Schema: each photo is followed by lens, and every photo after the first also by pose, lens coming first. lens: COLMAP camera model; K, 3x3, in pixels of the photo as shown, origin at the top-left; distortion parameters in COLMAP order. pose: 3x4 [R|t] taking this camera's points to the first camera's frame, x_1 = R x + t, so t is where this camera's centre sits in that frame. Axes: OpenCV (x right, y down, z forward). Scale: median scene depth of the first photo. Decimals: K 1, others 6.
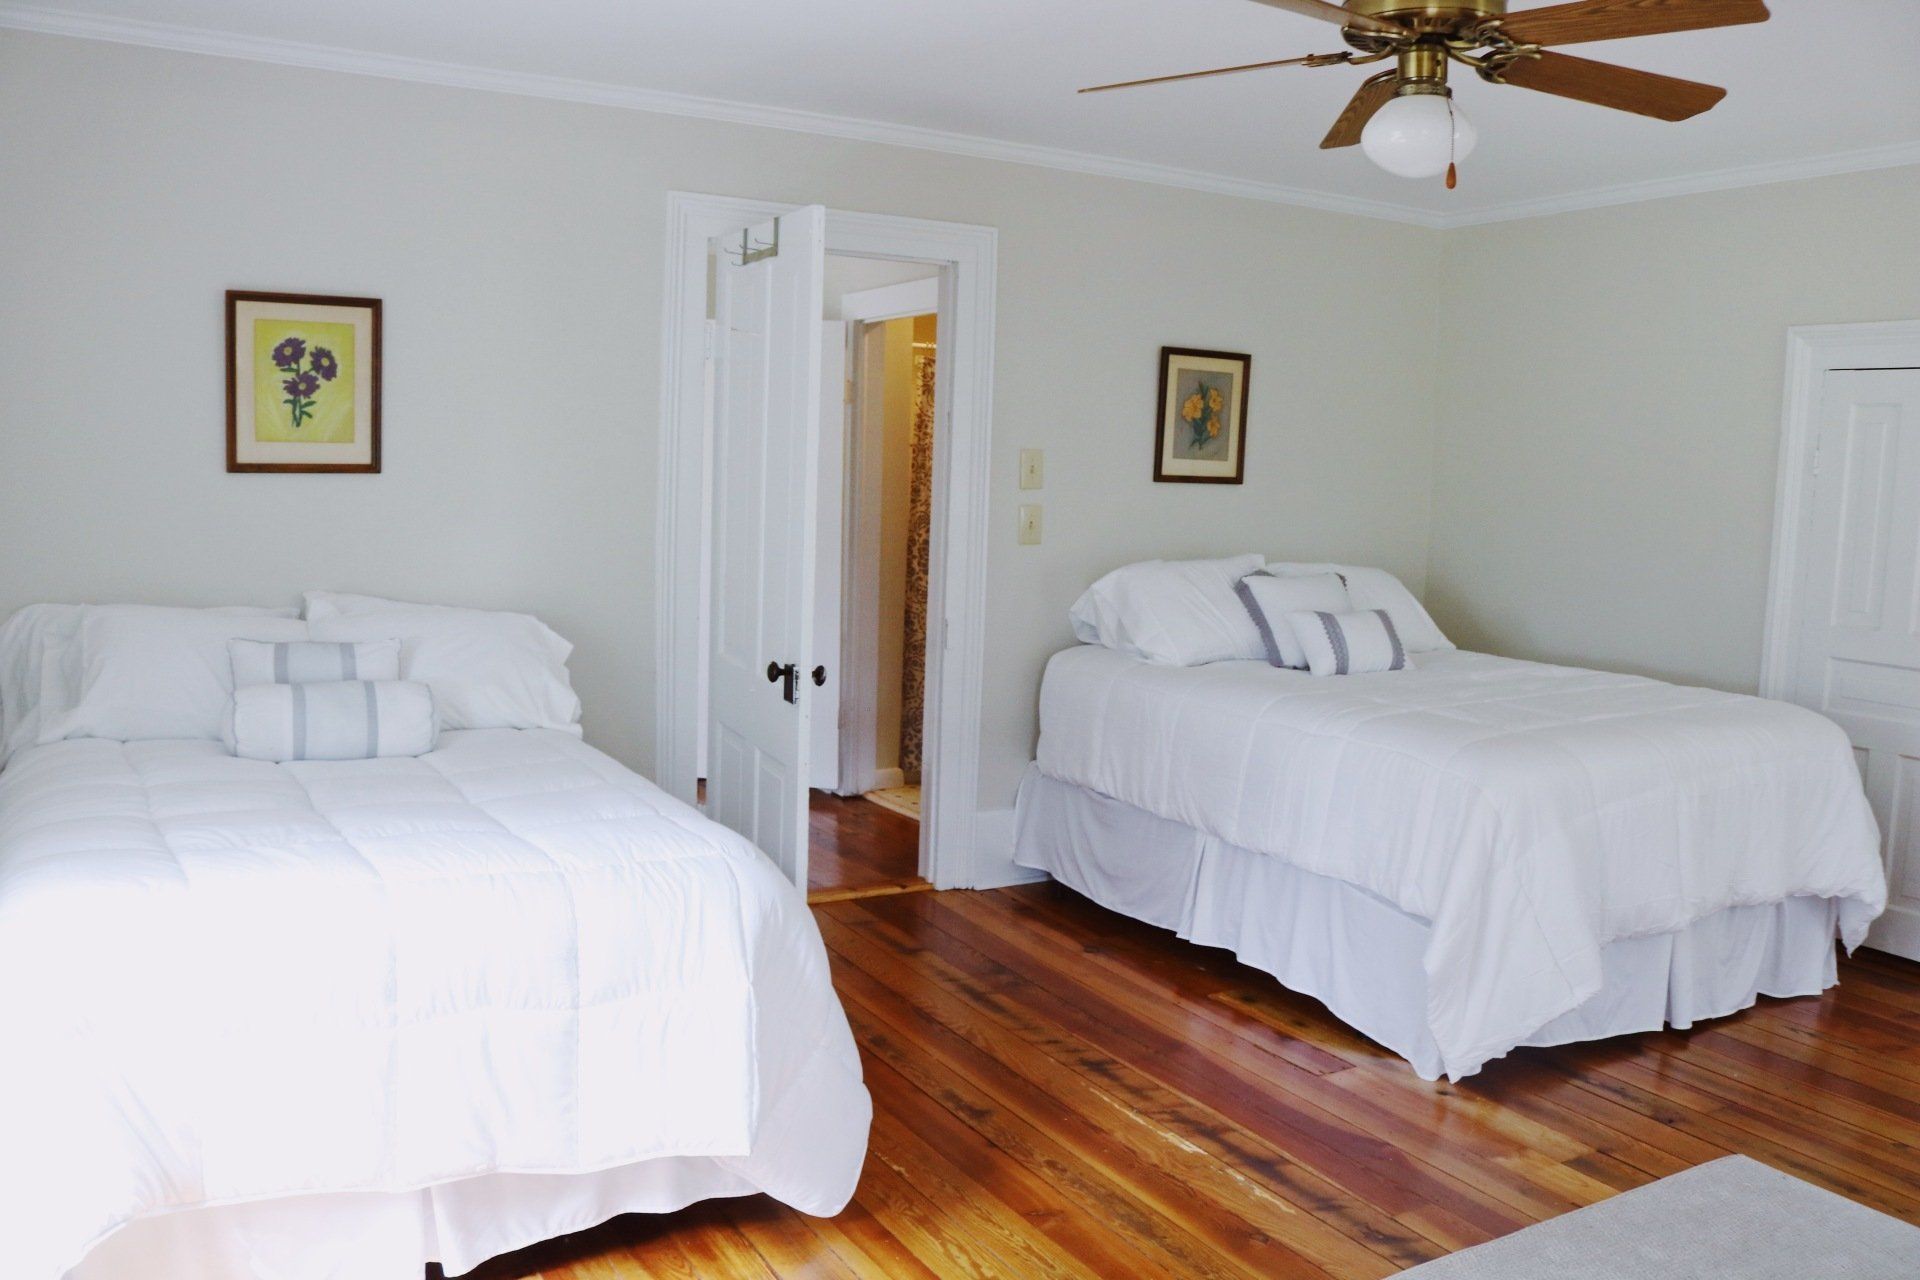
lens RADIAL K [[1586.7, 0, 960.0], [0, 1586.7, 640.0], [0, 0, 1]] dist [-0.161513, 0.132550]
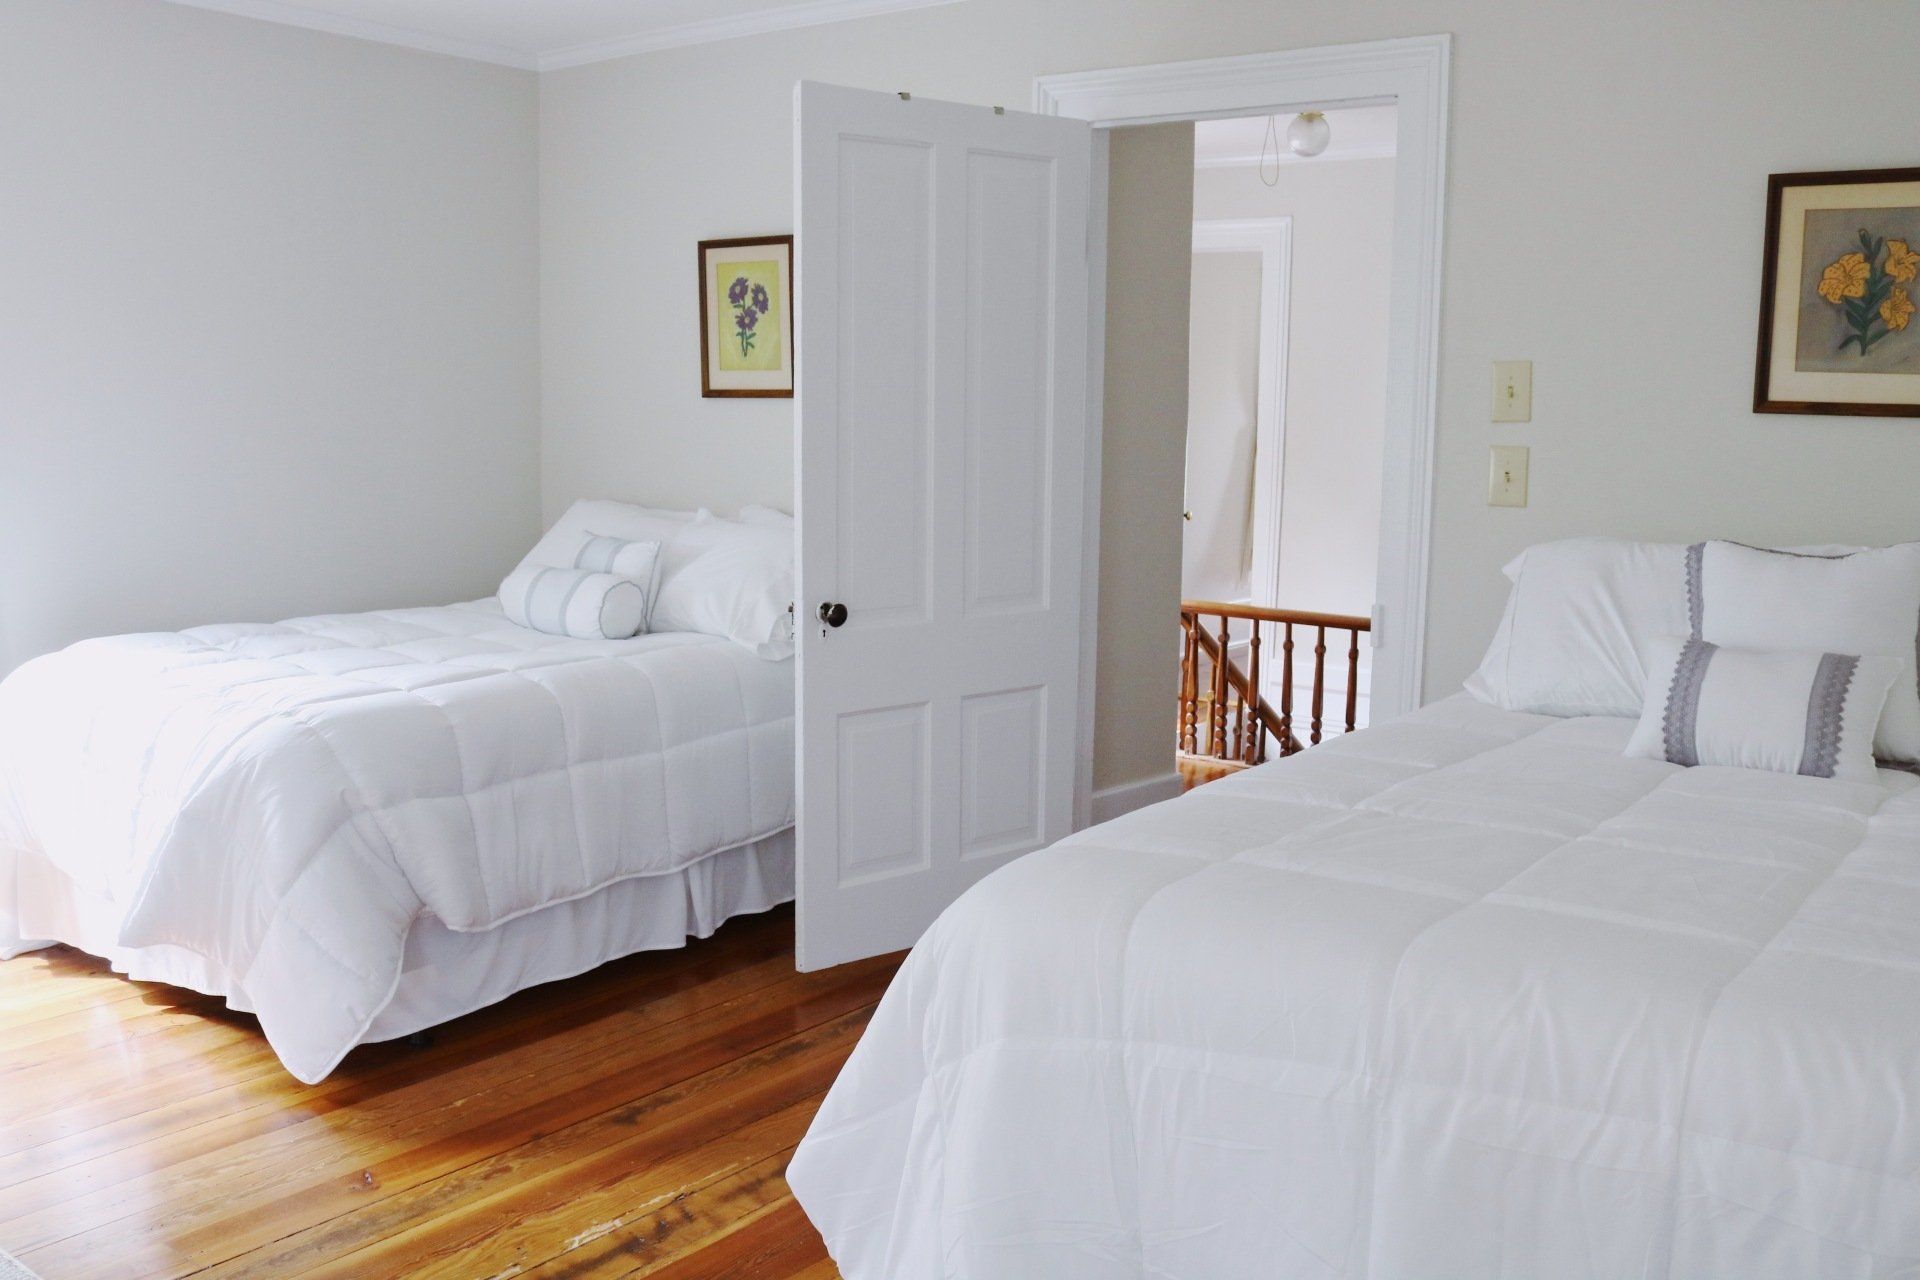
lens RADIAL K [[1705.8, 0, 960.0], [0, 1705.8, 640.0], [0, 0, 1]] dist [-0.144067, 0.115410]
pose [[0.372343, 0.119227, -0.920405, 0.792537], [-0.098060, 0.991217, 0.088730, -0.058356], [0.922900, 0.057217, 0.380764, 0.687372]]
